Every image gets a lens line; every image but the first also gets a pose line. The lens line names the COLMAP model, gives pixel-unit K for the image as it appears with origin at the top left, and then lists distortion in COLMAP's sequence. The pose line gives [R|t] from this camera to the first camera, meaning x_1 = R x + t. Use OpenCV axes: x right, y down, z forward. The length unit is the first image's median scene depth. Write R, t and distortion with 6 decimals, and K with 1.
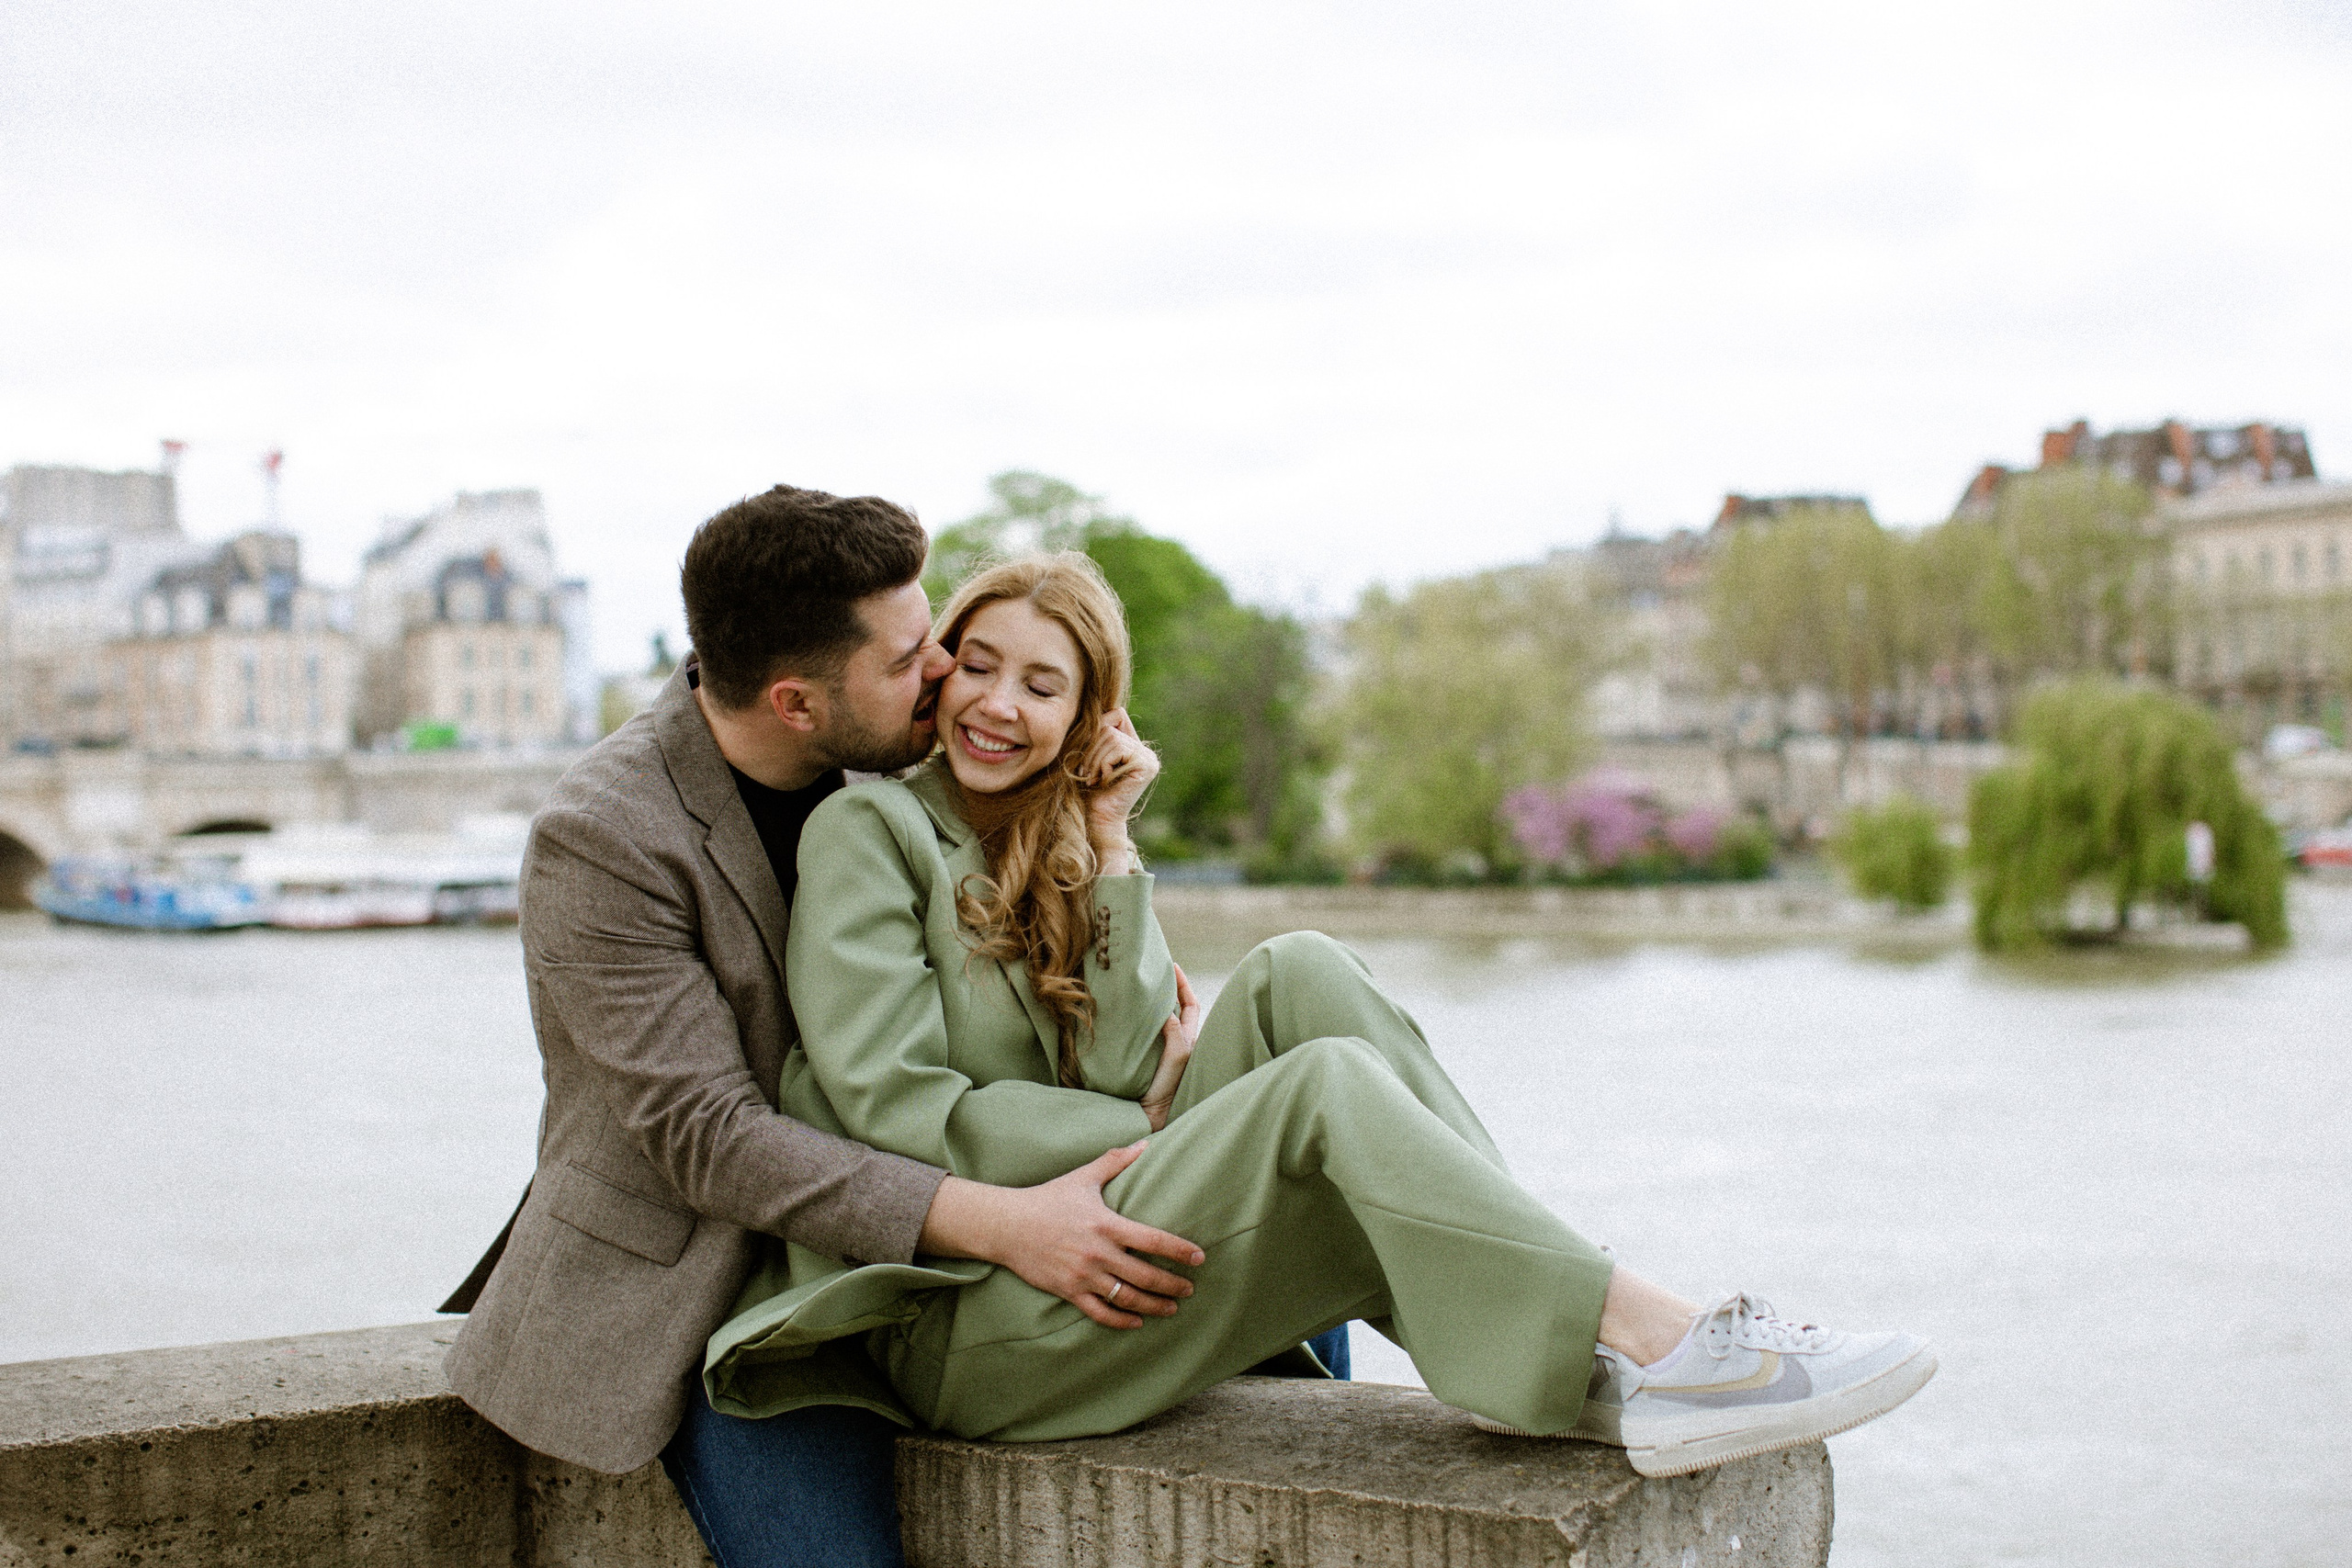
lens RADIAL K [[3392.6, 0, 1181.8], [0, 3392.6, 783.8], [0, 0, 1]] dist [-0.073720, 0.000000]
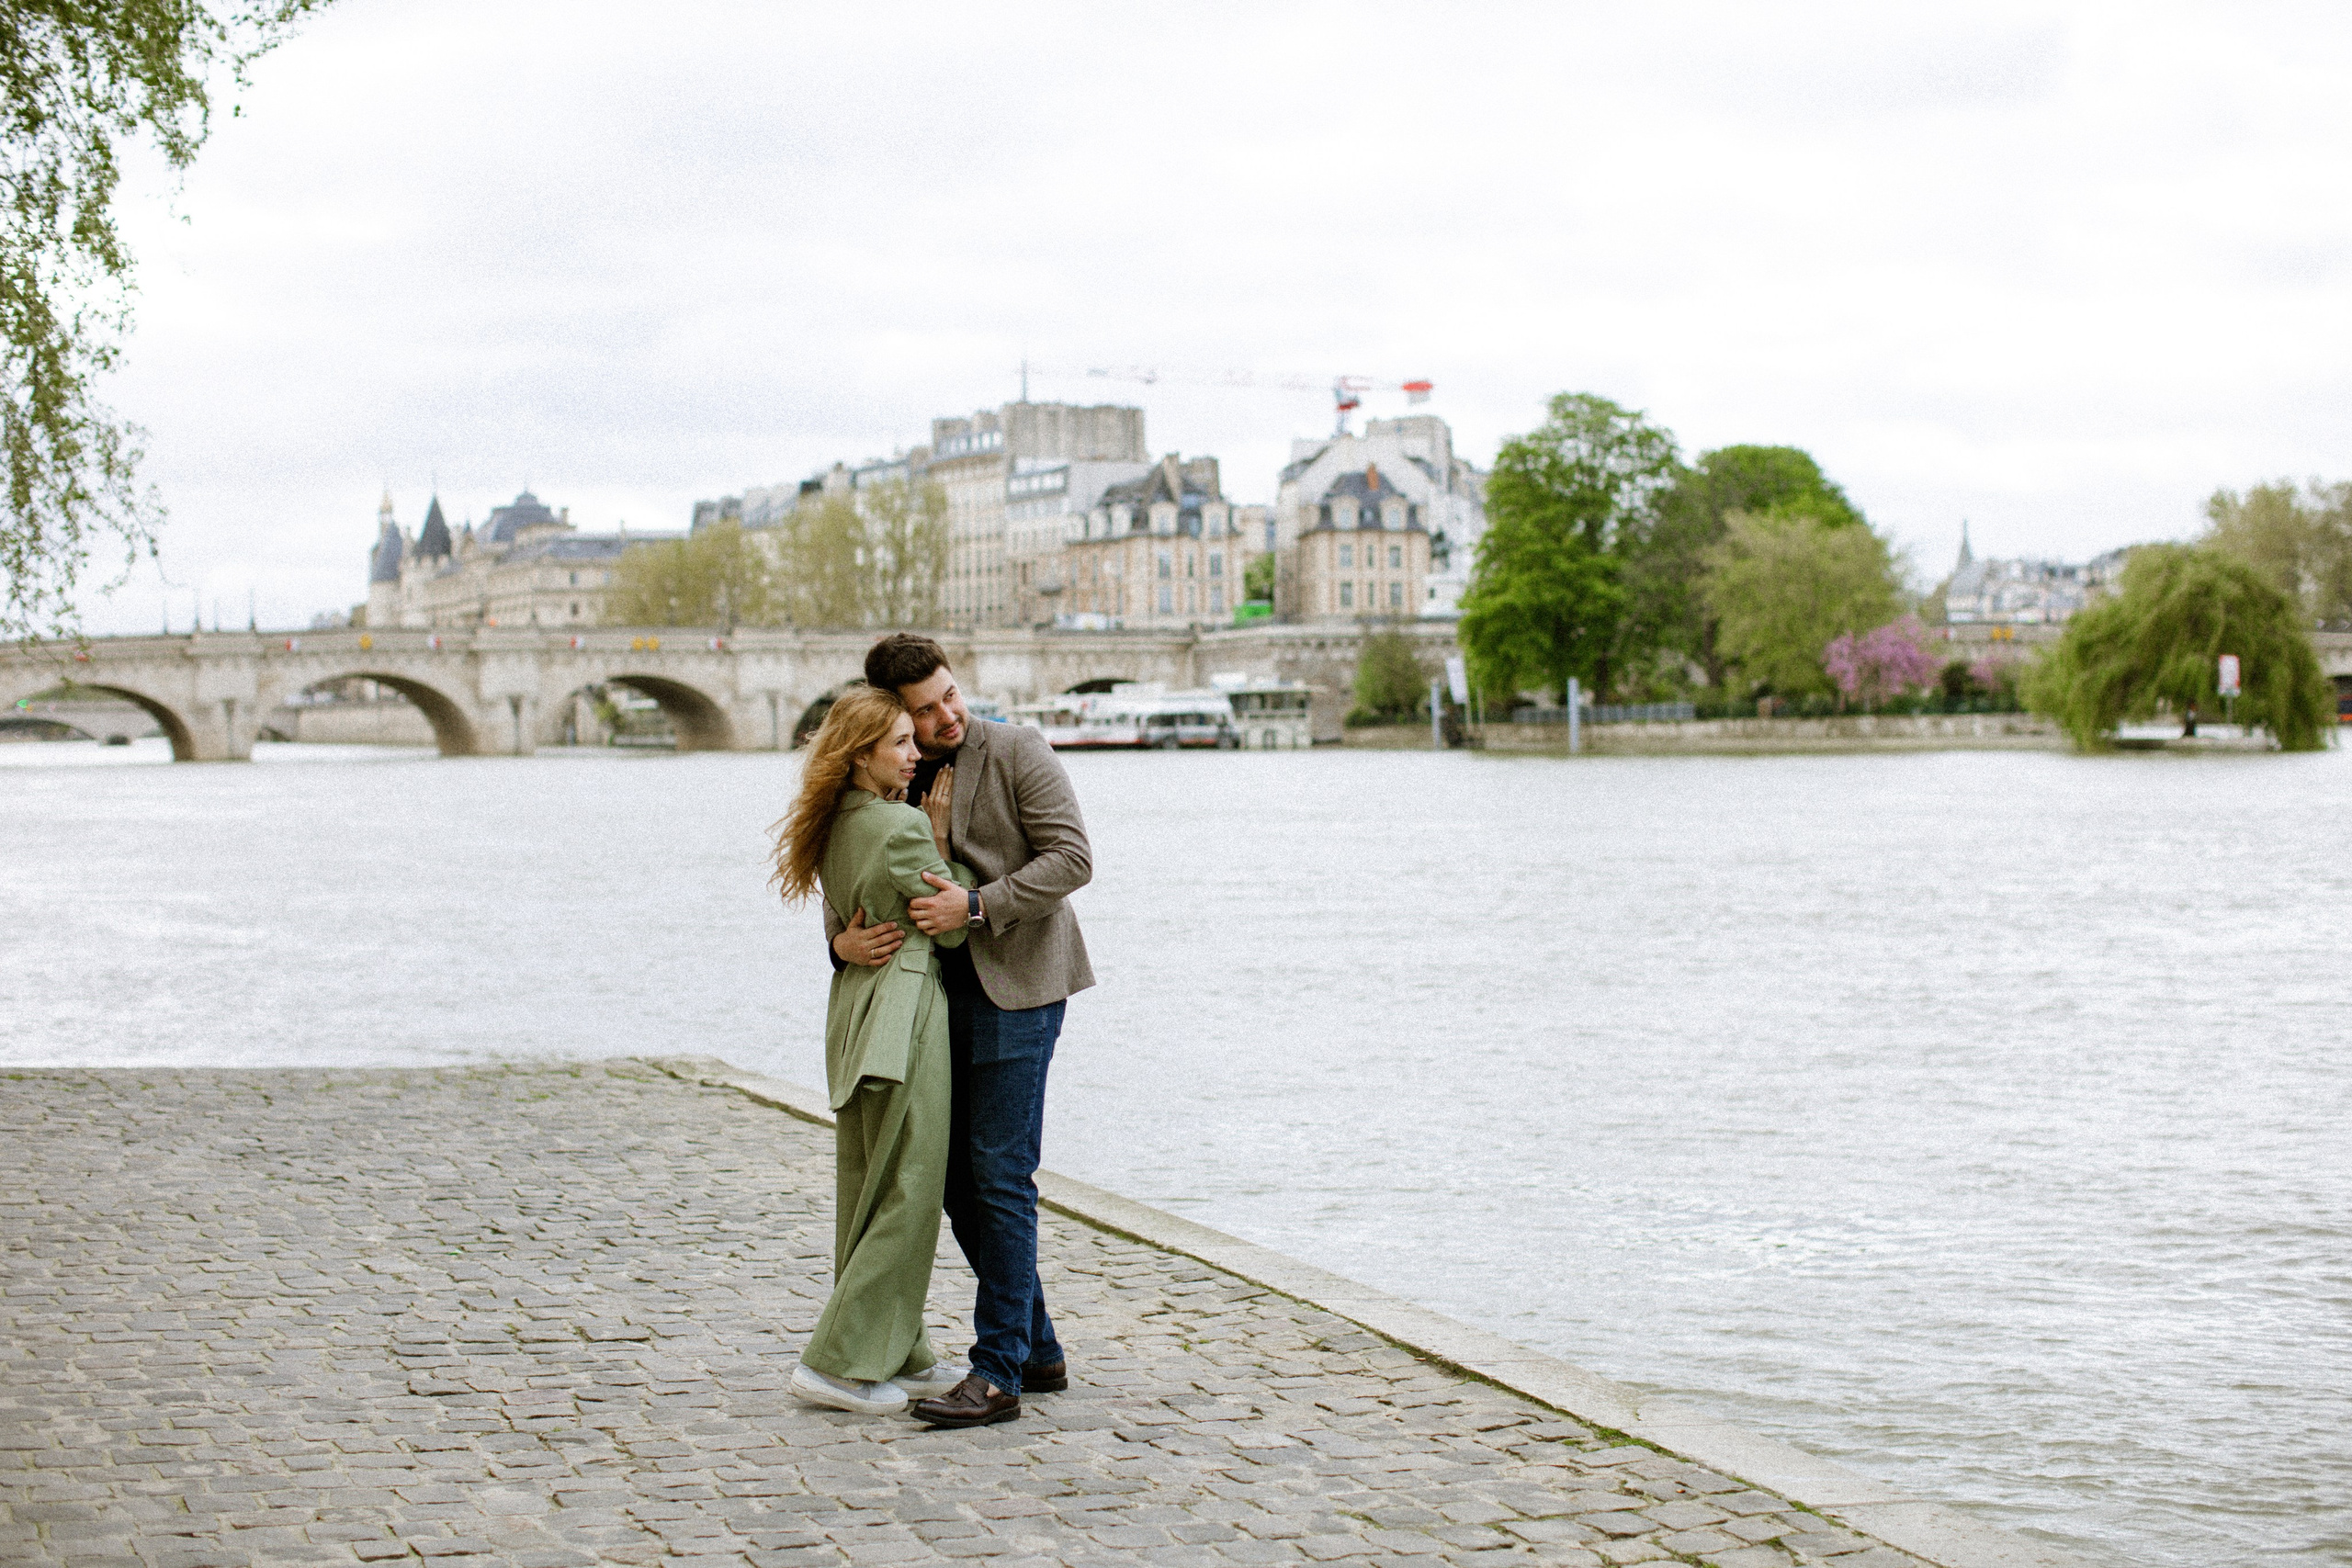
lens RADIAL K [[3392.6, 0, 1168.1], [0, 3392.6, 791.2], [0, 0, 1]] dist [-0.073720, 0.000000]
pose [[0.925154, 0.017536, -0.379187, 0.196866], [-0.008394, 0.999633, 0.025750, 0.016225], [0.379499, -0.020640, 0.924962, -0.154346]]
